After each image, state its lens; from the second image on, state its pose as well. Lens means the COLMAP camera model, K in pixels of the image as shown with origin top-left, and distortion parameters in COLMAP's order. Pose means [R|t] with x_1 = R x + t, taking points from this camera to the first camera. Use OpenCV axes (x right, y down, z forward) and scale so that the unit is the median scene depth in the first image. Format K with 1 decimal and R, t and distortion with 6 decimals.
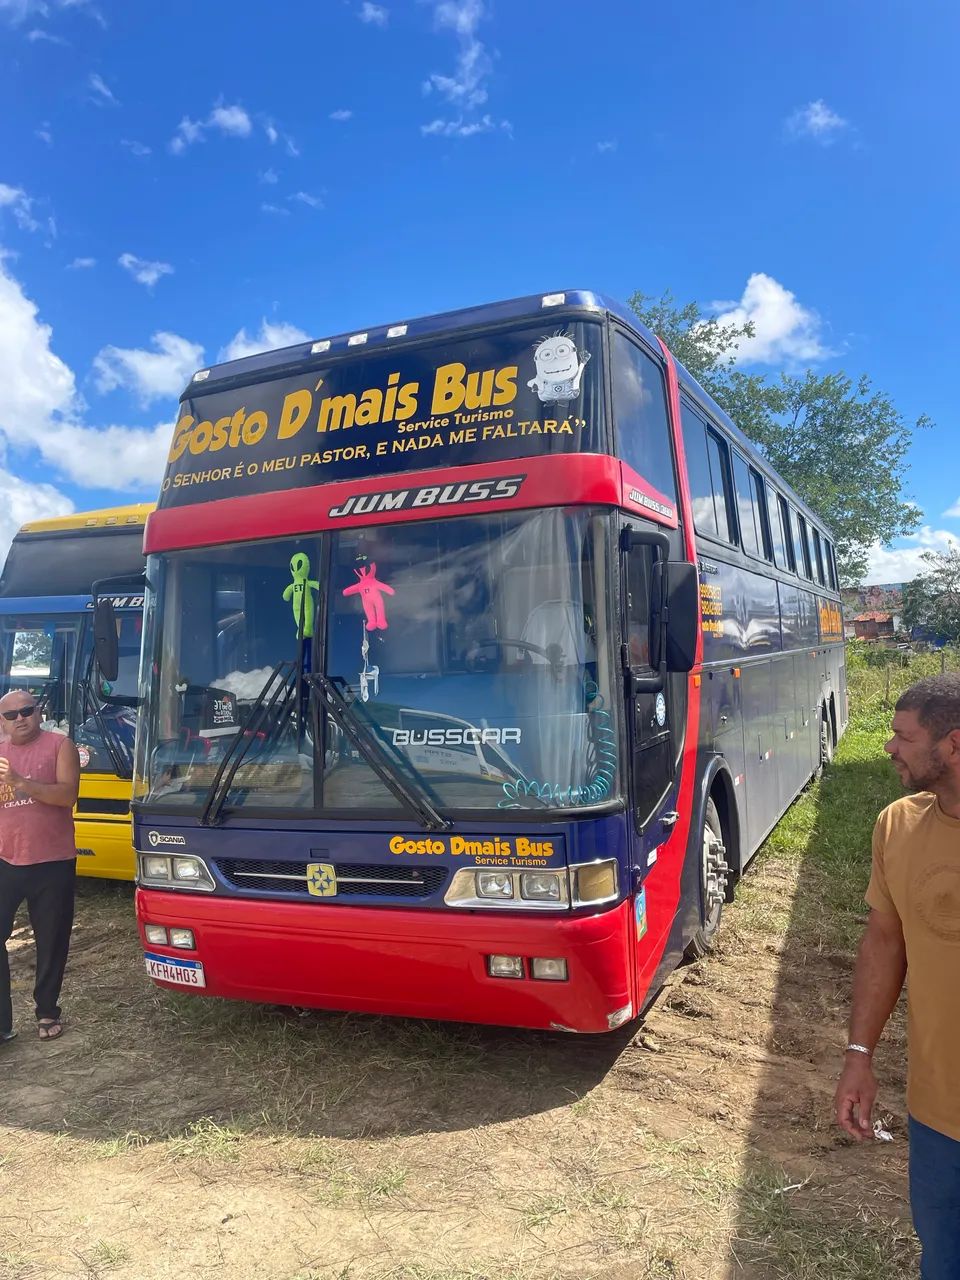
lens RADIAL K [[967.7, 0, 480.0], [0, 967.7, 640.0], [0, 0, 1]] dist [0.182399, -0.000026]
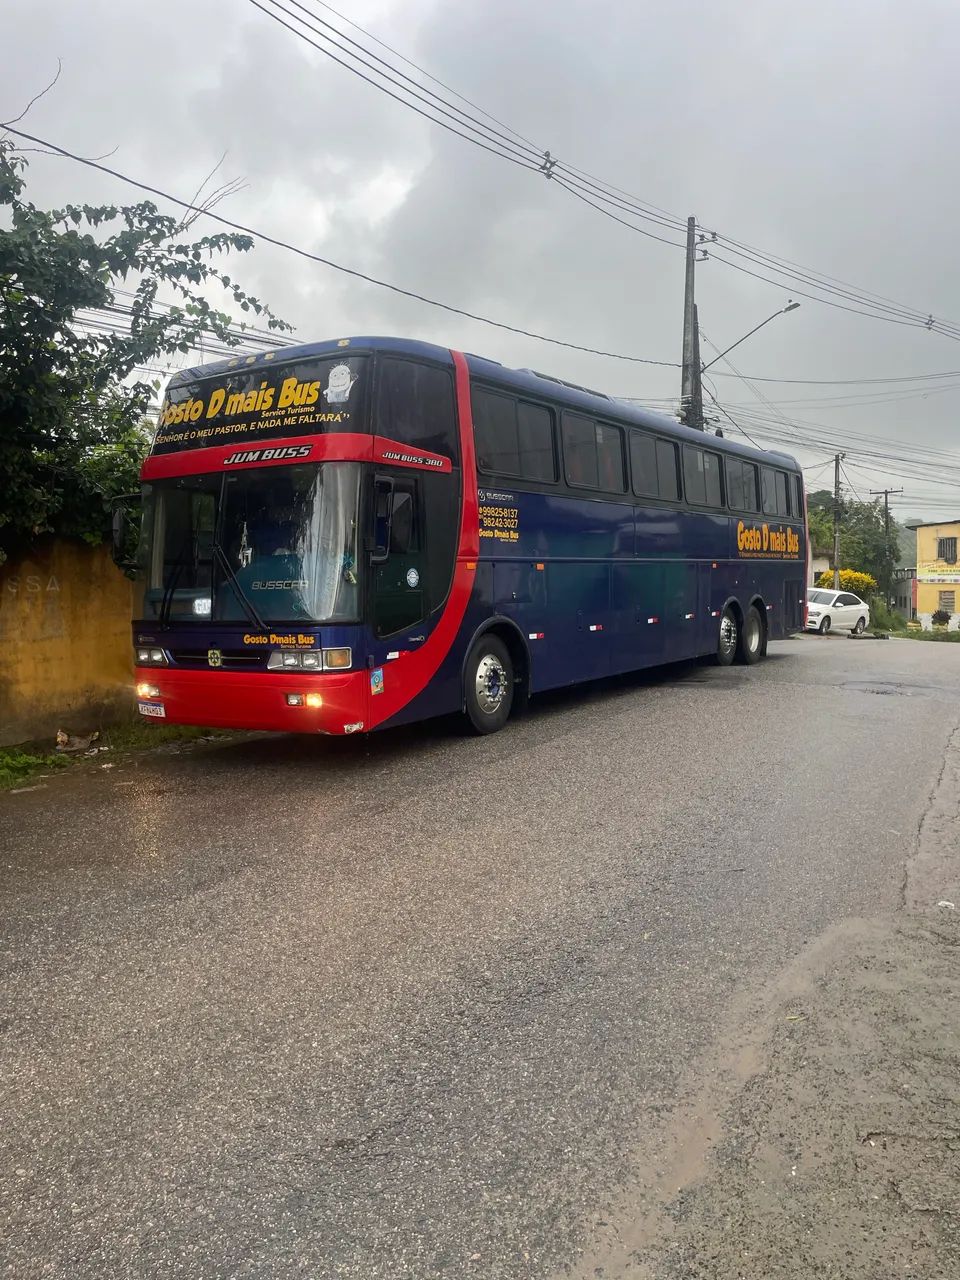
lens RADIAL K [[967.7, 0, 480.0], [0, 967.7, 640.0], [0, 0, 1]] dist [0.182399, -0.000026]
pose [[0.988680, 0.032804, -0.146407, 0.611057], [-0.021292, 0.996606, 0.079519, 0.044877], [0.148518, -0.075501, 0.986023, -0.782015]]
